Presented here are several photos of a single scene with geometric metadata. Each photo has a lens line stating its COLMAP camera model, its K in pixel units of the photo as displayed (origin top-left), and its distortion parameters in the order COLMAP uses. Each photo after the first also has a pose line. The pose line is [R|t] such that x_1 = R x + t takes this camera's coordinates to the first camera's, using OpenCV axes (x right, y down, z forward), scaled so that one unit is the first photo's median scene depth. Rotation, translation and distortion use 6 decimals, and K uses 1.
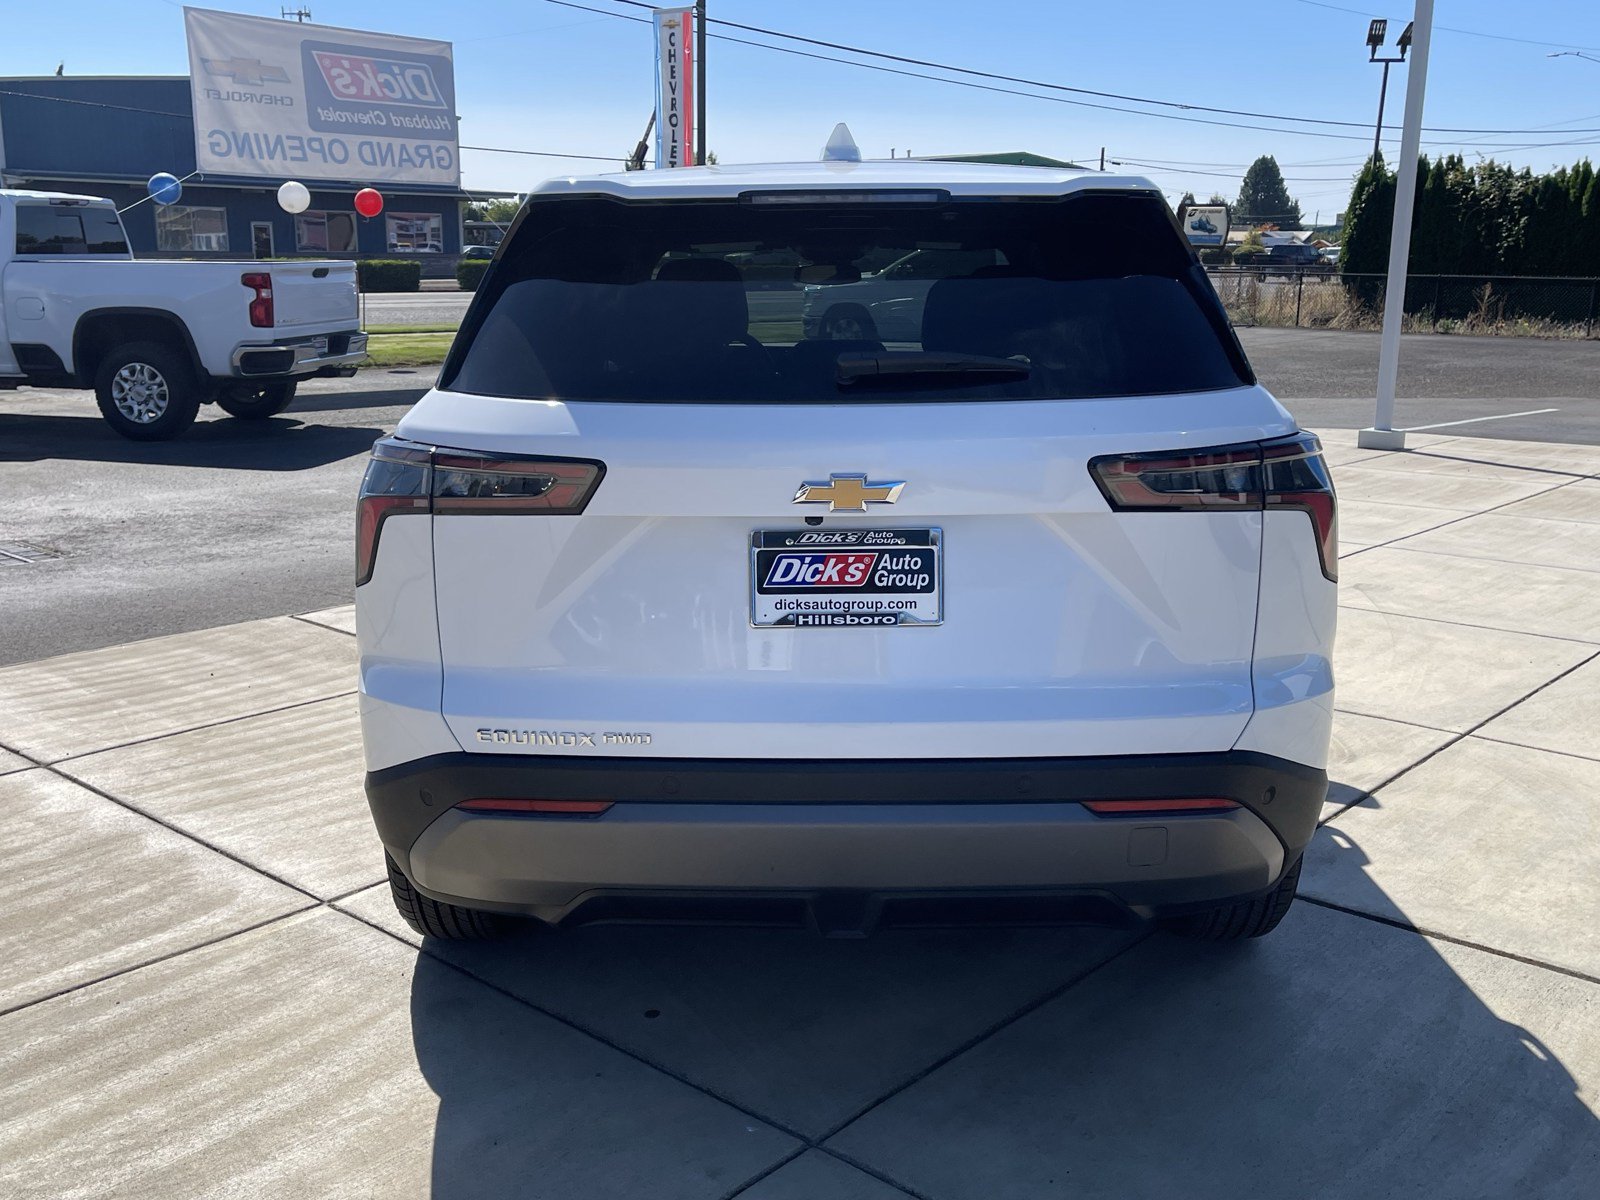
lens RADIAL K [[1541.8, 0, 825.0], [0, 1541.8, 598.9], [0, 0, 1]] dist [0.011865, 0.018245]
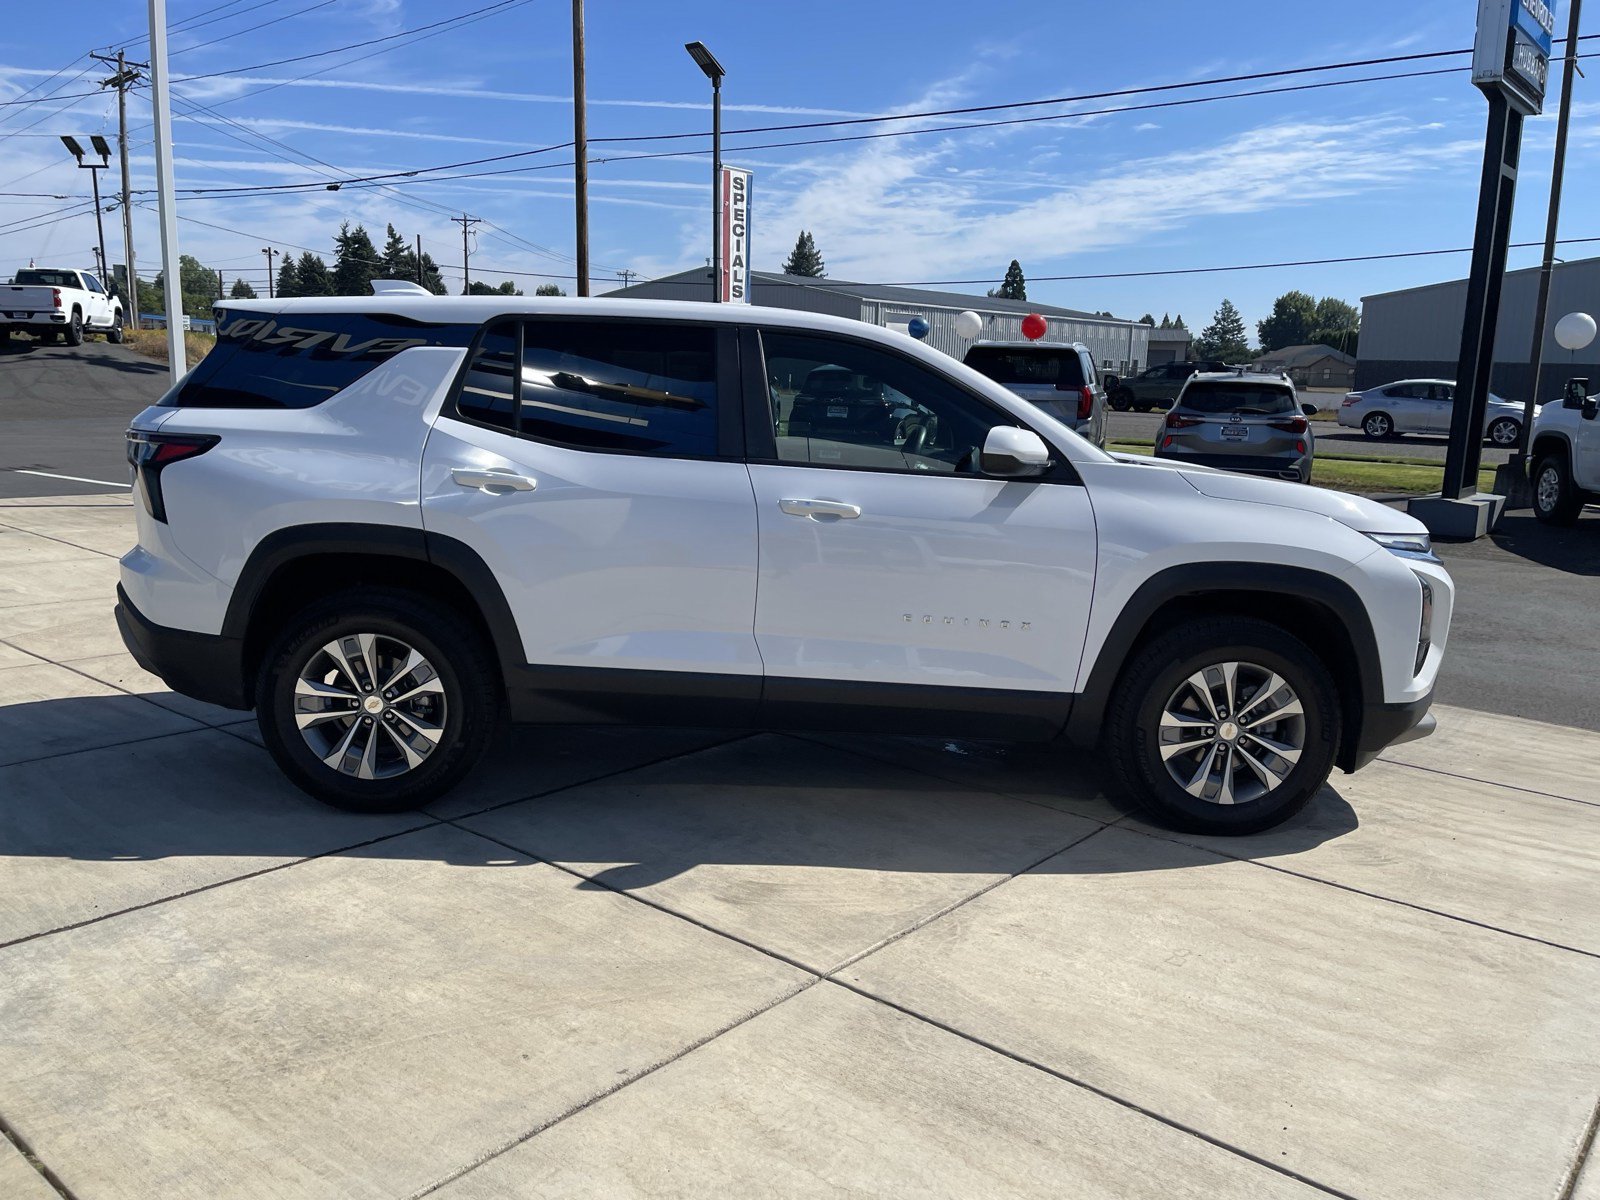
lens RADIAL K [[1281.9, 0, 806.7], [0, 1281.9, 583.1], [0, 0, 1]] dist [0.086990, -0.138763]
pose [[0.039704, 0.159985, -0.986321, 0.258723], [-0.252475, 0.956675, 0.145013, -0.048103], [0.966789, 0.243263, 0.078376, 0.227476]]
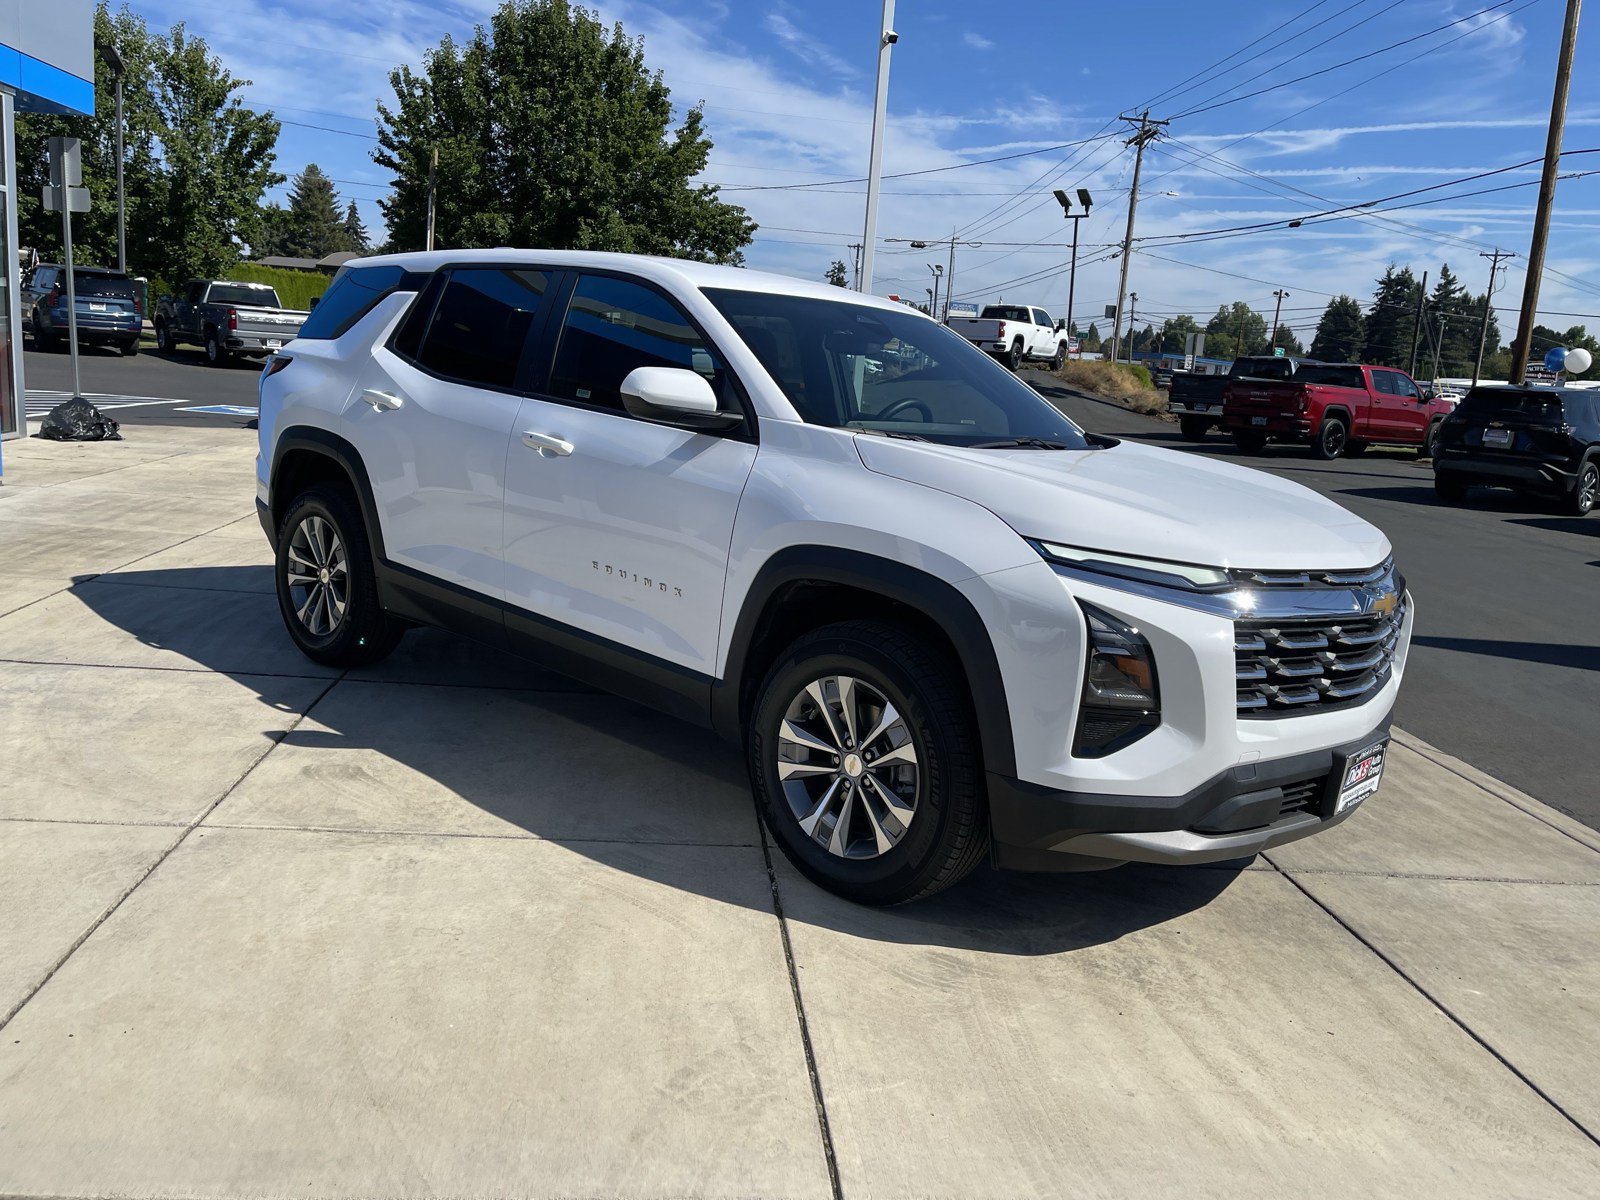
lens RADIAL K [[1281.9, 0, 806.7], [0, 1281.9, 583.1], [0, 0, 1]] dist [0.086990, -0.138763]
pose [[-0.671797, 0.072411, -0.737188, 0.179192], [-0.240183, 0.920147, 0.309260, -0.085074], [0.700715, 0.384820, -0.600760, 0.410580]]
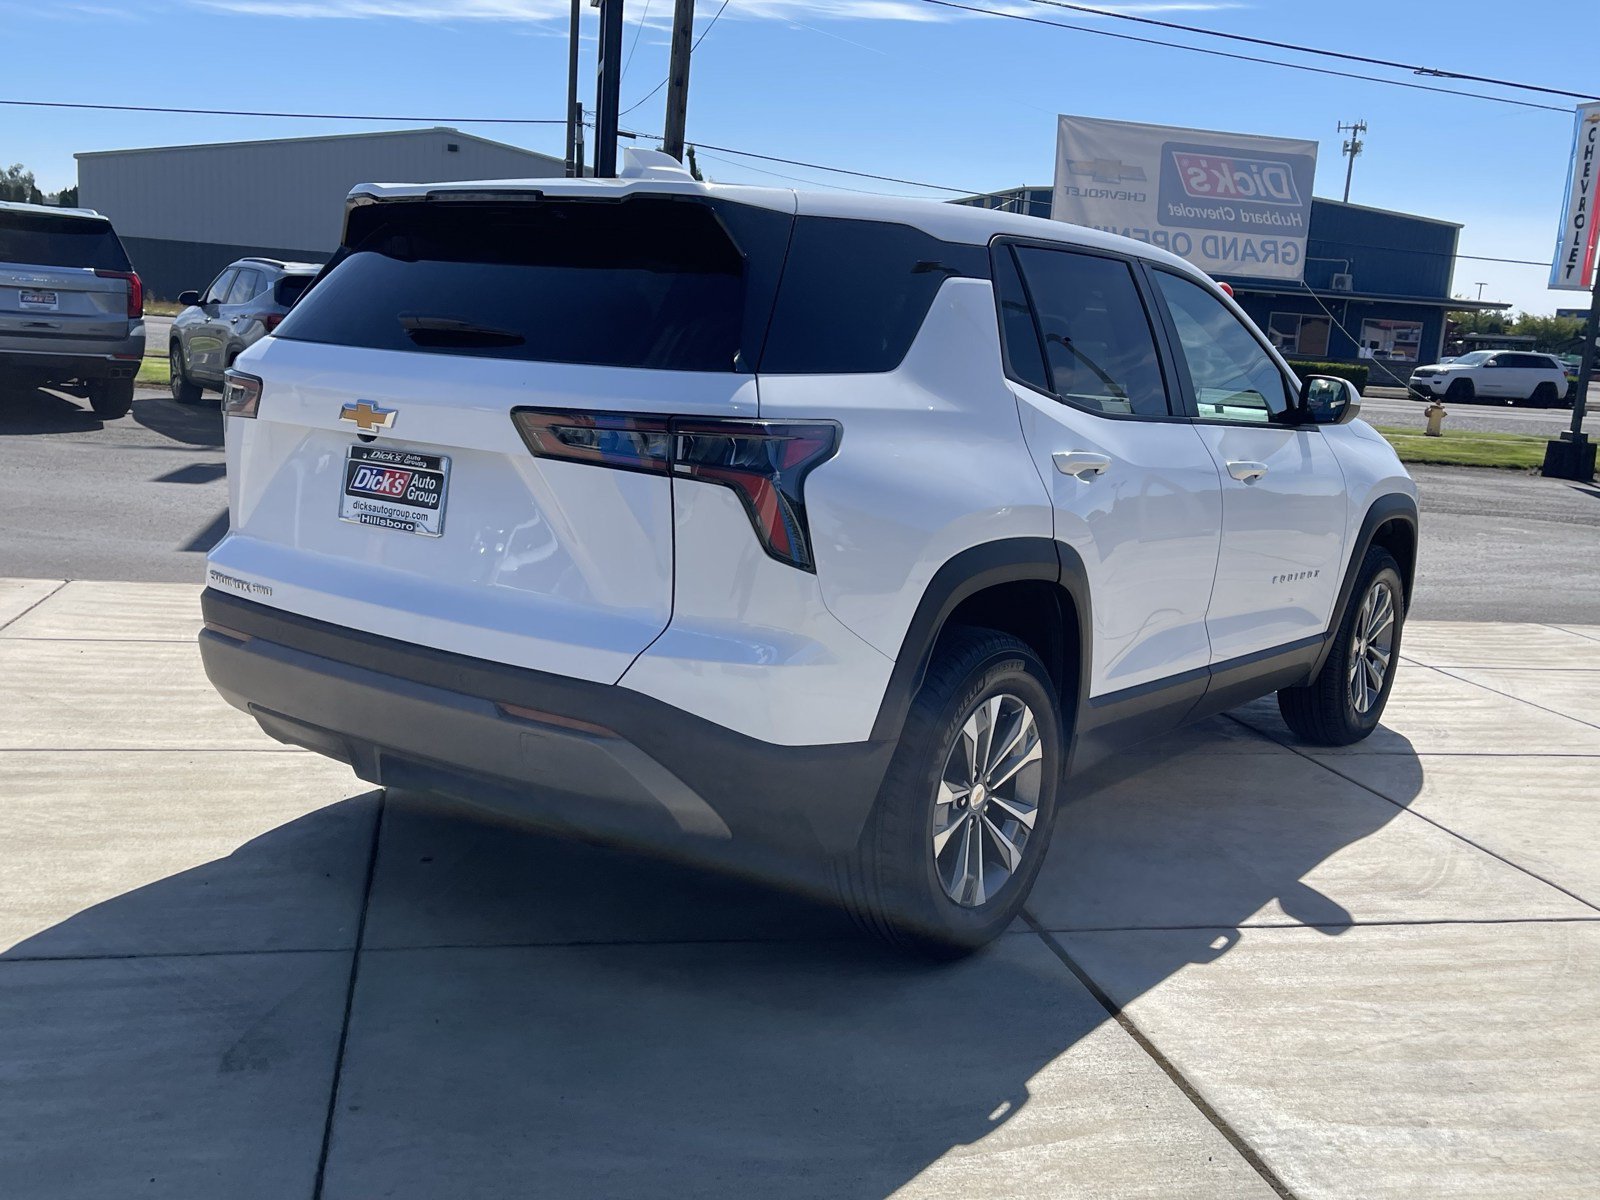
lens RADIAL K [[1541.8, 0, 825.0], [0, 1541.8, 598.9], [0, 0, 1]] dist [0.011865, 0.018245]
pose [[0.807164, 0.152169, -0.570378, 0.131840], [-0.189515, 0.981858, -0.006244, 0.001897], [0.559080, 0.113135, 0.821359, 0.022814]]
